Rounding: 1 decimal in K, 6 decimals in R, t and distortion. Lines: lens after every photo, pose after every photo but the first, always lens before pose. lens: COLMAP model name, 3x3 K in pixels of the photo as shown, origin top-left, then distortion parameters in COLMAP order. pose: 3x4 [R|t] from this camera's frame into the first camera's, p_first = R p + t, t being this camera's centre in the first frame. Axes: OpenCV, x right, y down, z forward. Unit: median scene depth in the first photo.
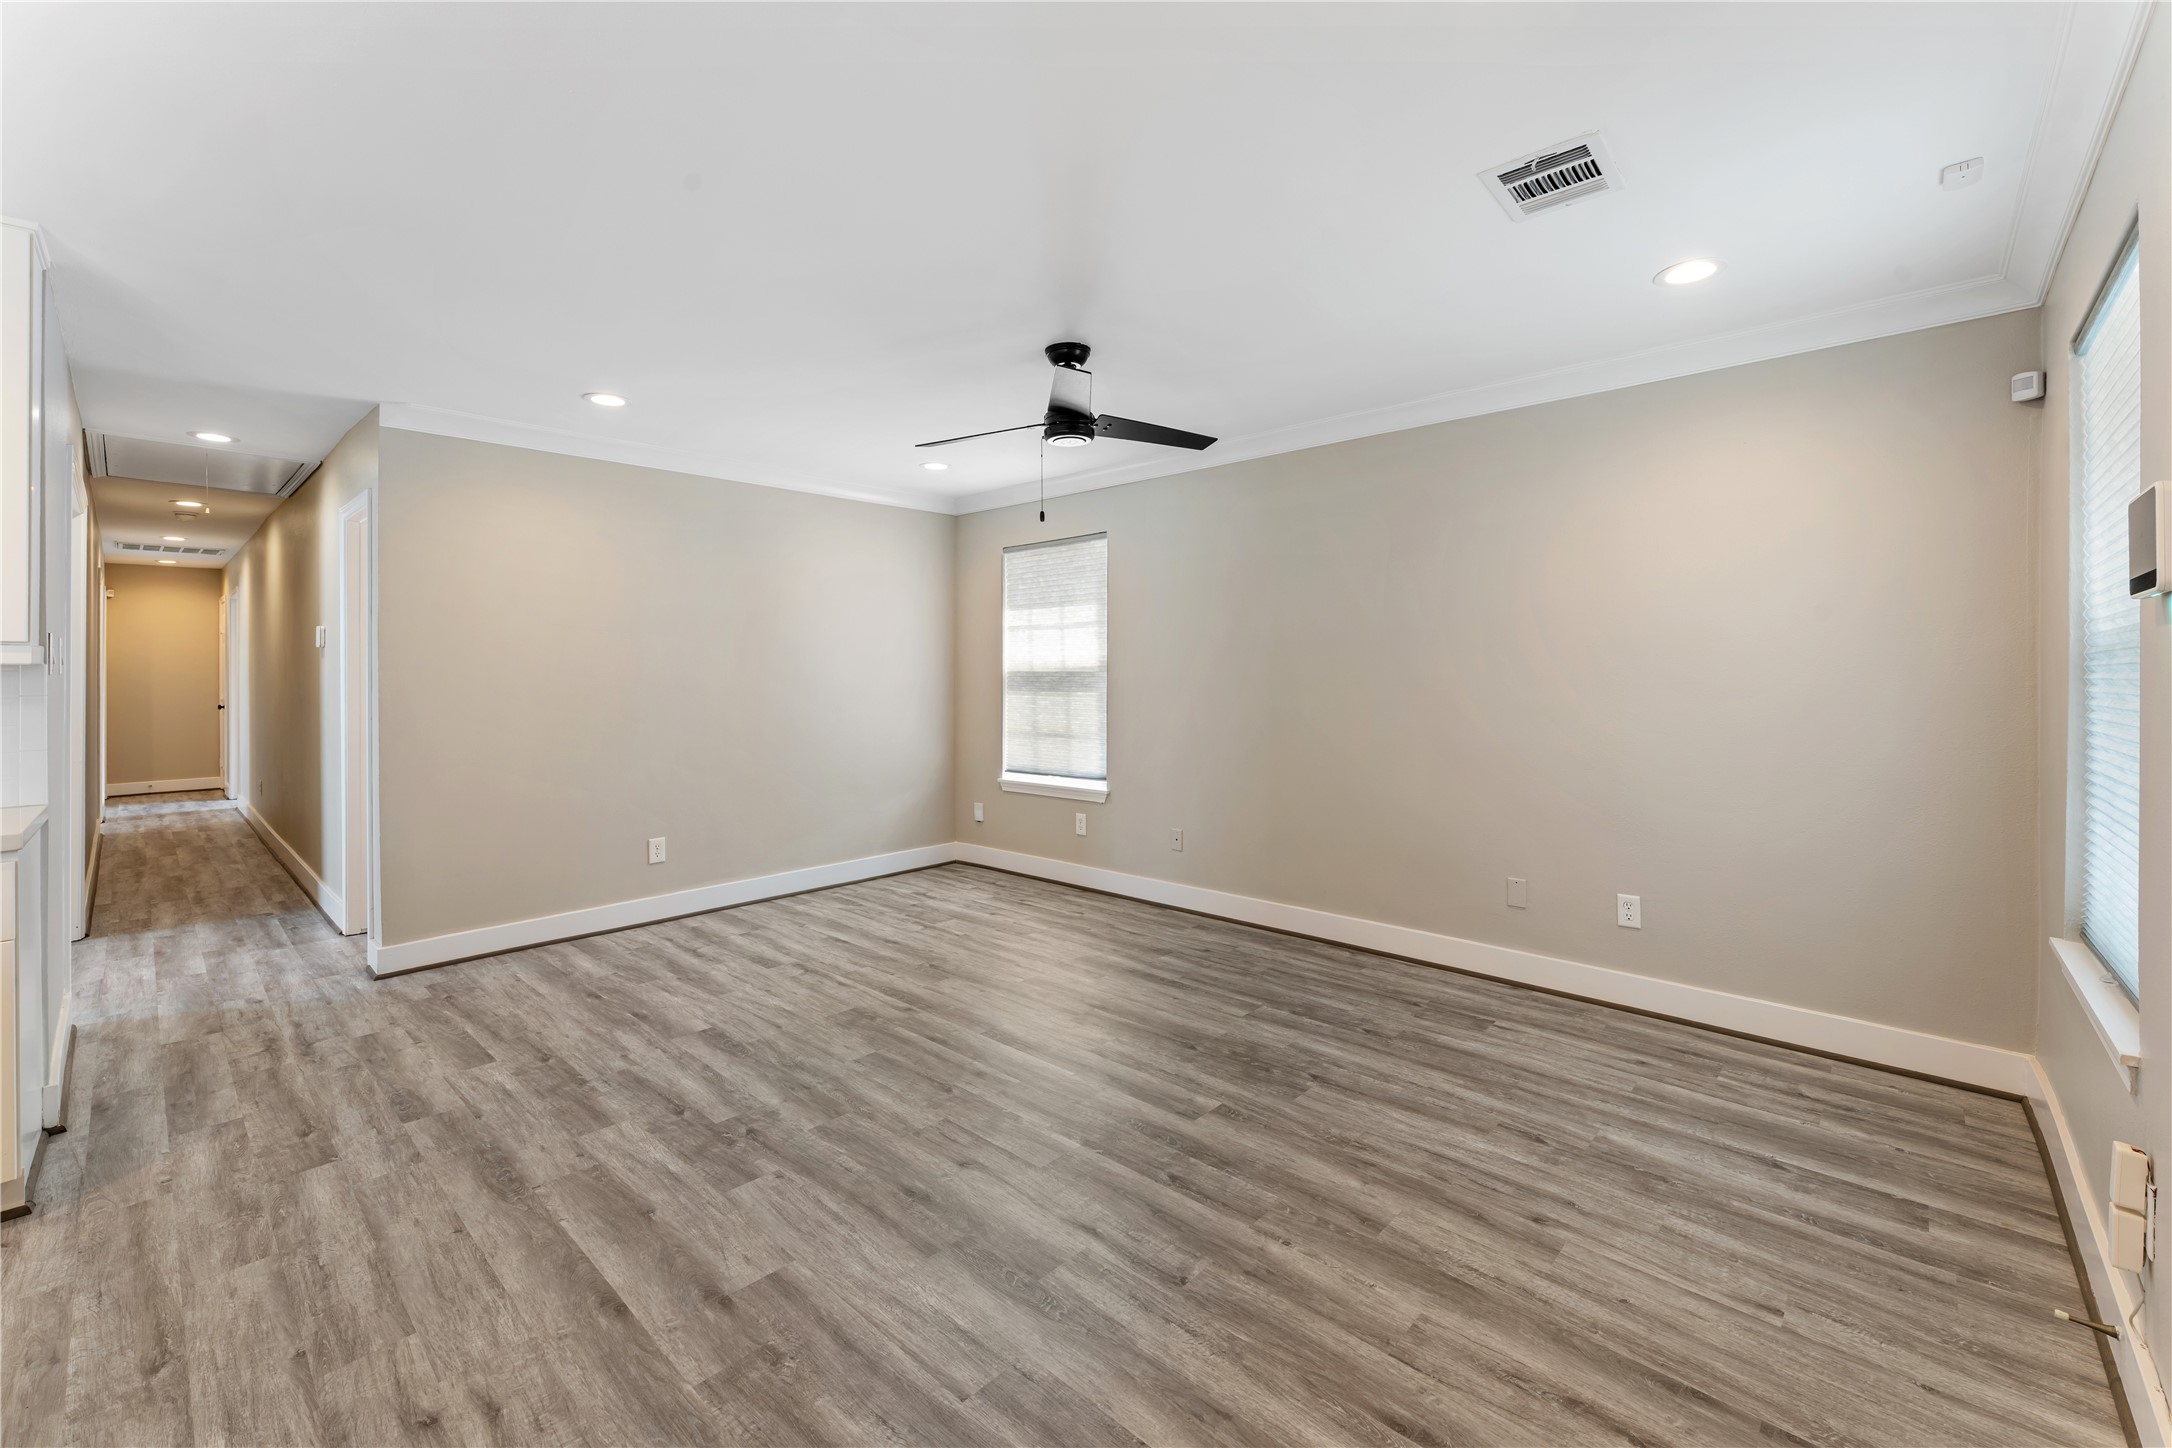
lens RADIAL K [[890.7, 0, 1089.2], [0, 890.7, 682.6], [0, 0, 1]] dist [0.002843, -0.000815]
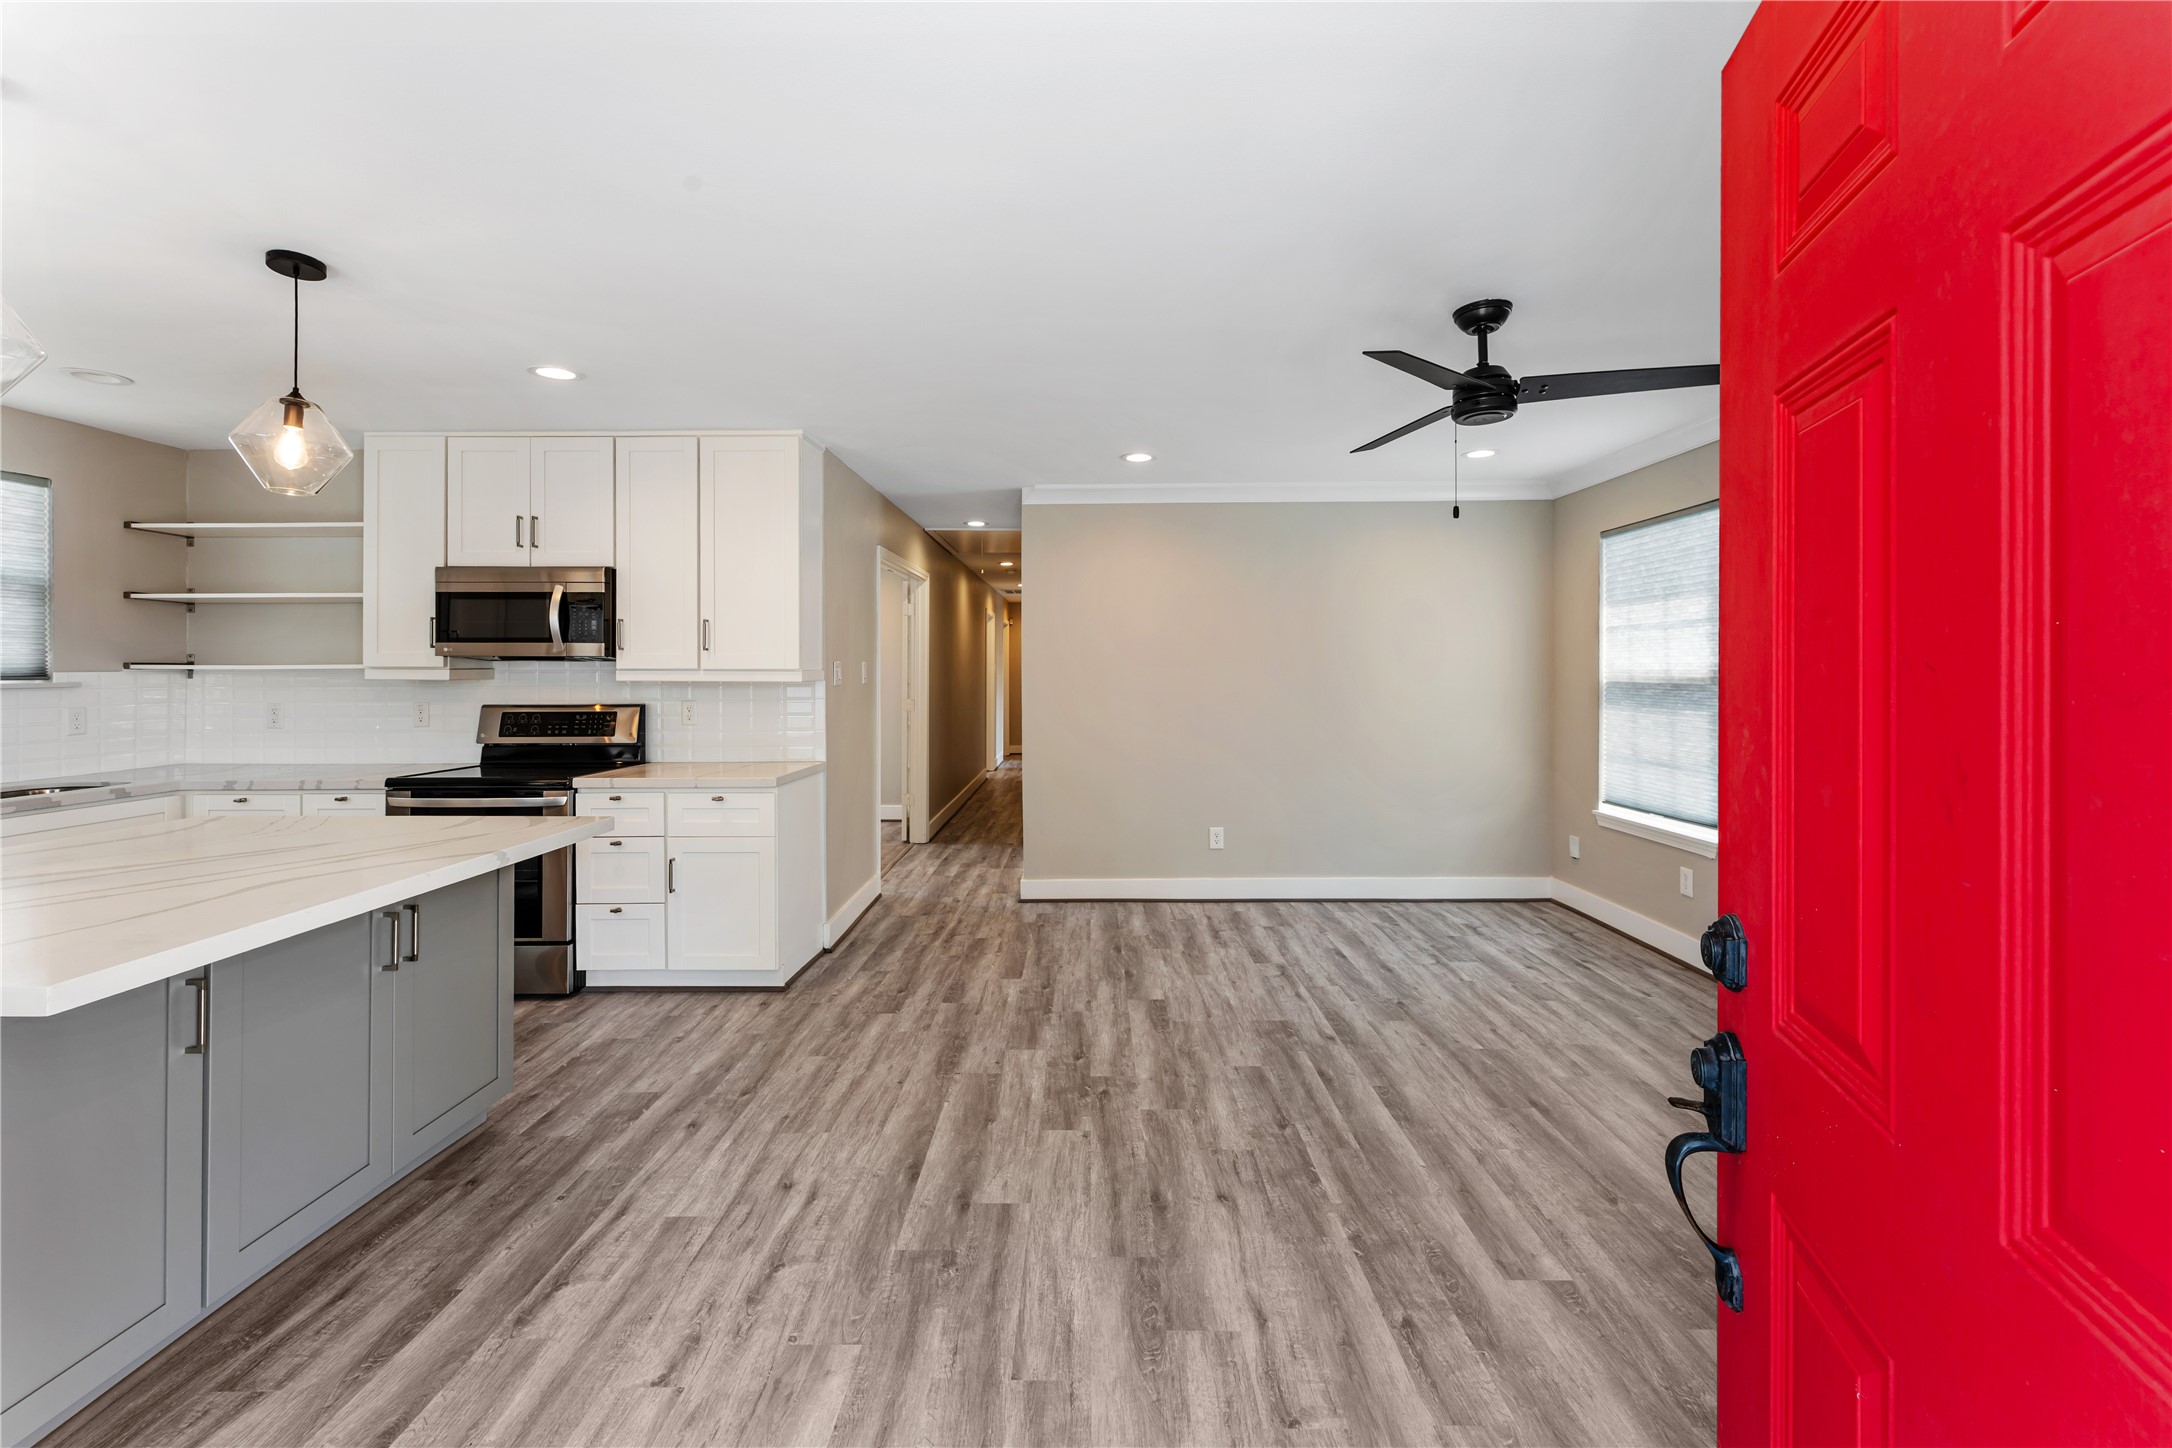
lens RADIAL K [[890.7, 0, 1089.2], [0, 890.7, 682.6], [0, 0, 1]] dist [0.002843, -0.000815]
pose [[0.677311, 0.011252, -0.735611, 0.396871], [-0.007336, 0.999937, 0.008541, -0.031182], [0.735660, -0.000388, 0.677350, 0.183802]]
